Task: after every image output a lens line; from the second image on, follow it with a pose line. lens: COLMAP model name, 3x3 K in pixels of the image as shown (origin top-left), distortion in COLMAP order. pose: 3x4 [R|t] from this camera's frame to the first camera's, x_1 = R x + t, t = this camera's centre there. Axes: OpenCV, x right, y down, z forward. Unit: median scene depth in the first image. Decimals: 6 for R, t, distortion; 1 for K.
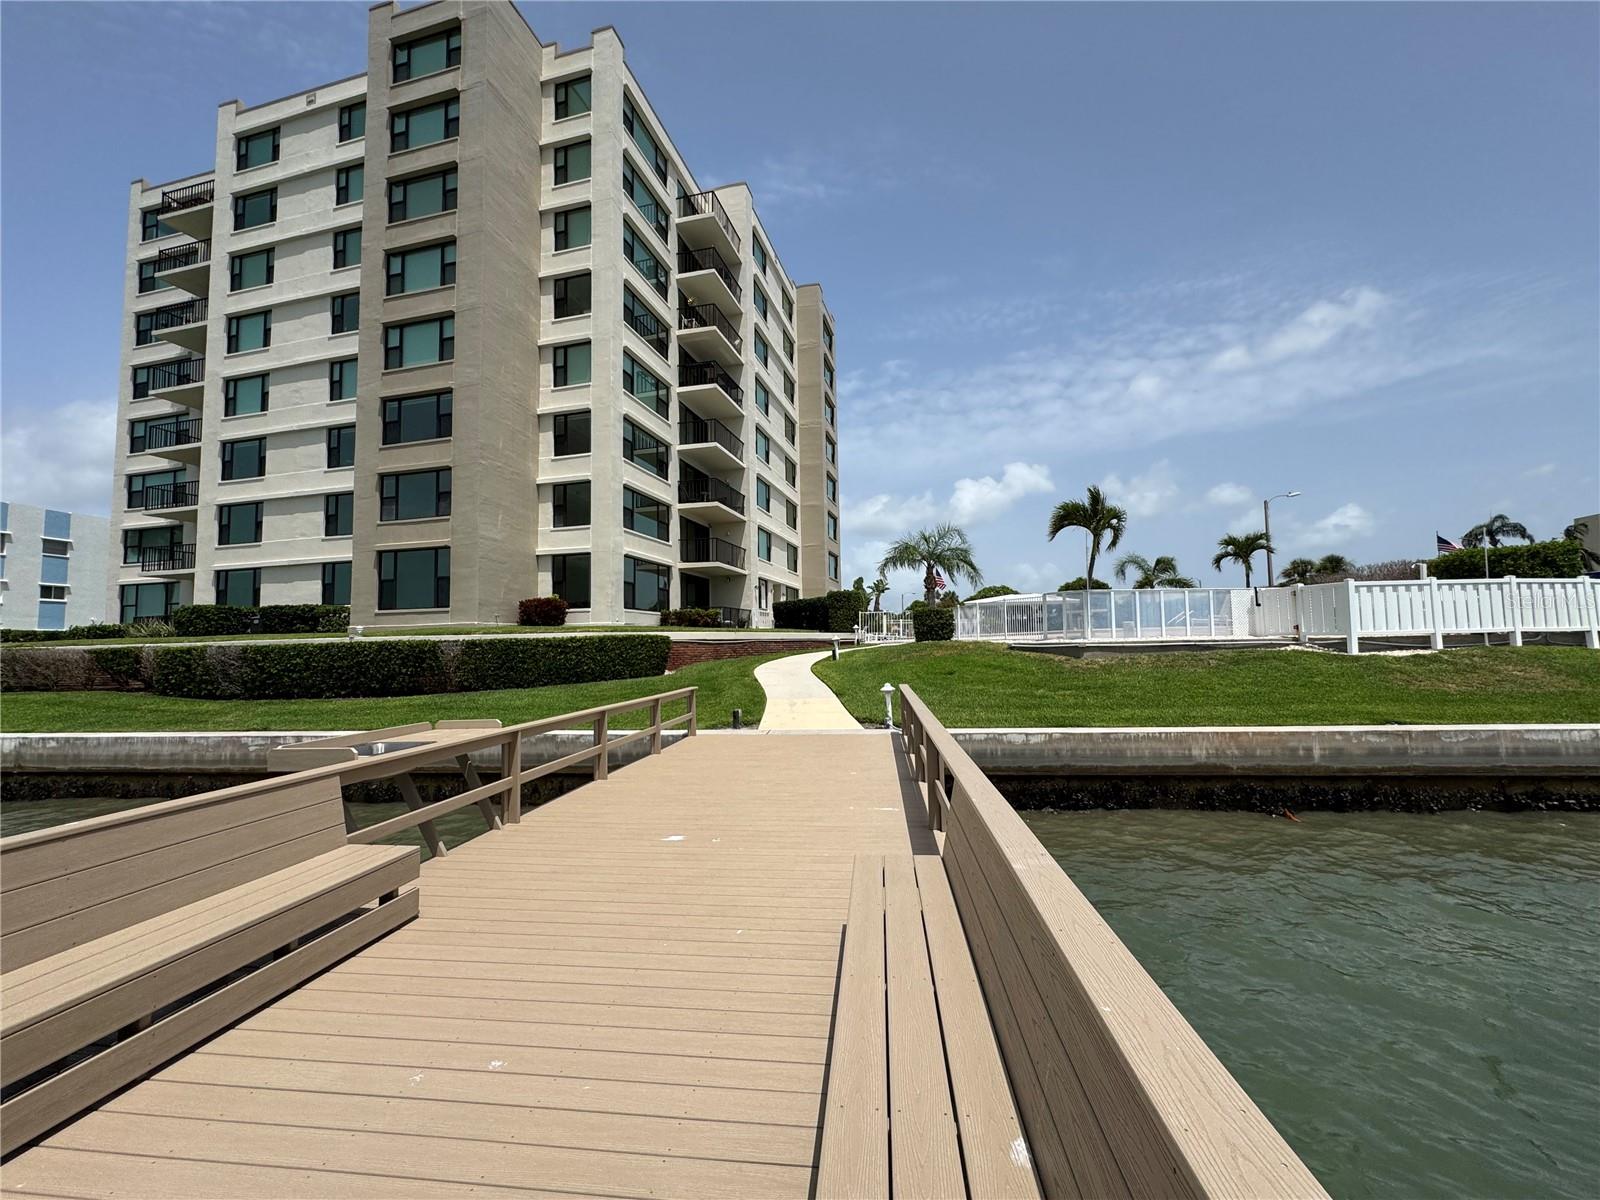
lens RADIAL K [[638.4, 0, 800.0], [0, 638.4, 600.0], [0, 0, 1]] dist [-0.001747, 0.000221]
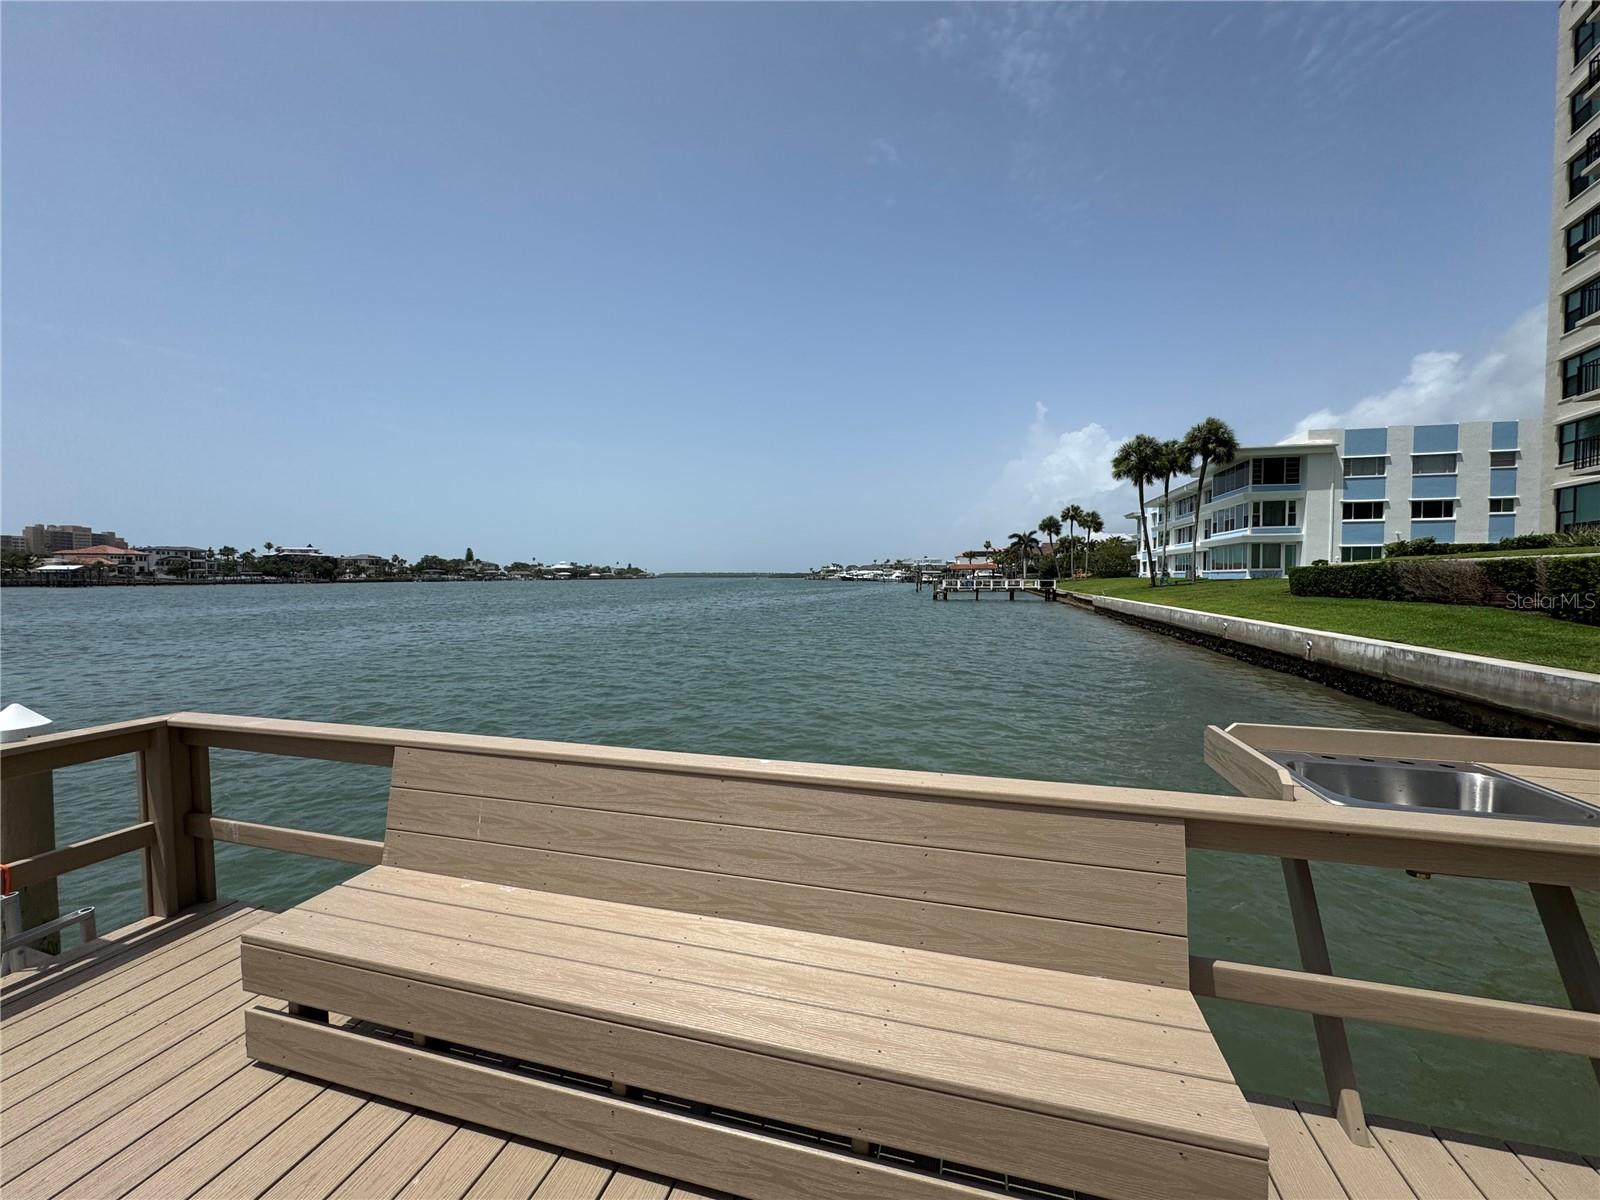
lens RADIAL K [[638.4, 0, 800.0], [0, 638.4, 600.0], [0, 0, 1]] dist [-0.001747, 0.000221]
pose [[-0.151828, 0.057268, -0.986746, -0.072402], [0.075314, 0.996088, 0.046221, 0.022643], [0.985533, -0.067298, -0.155547, 0.232833]]
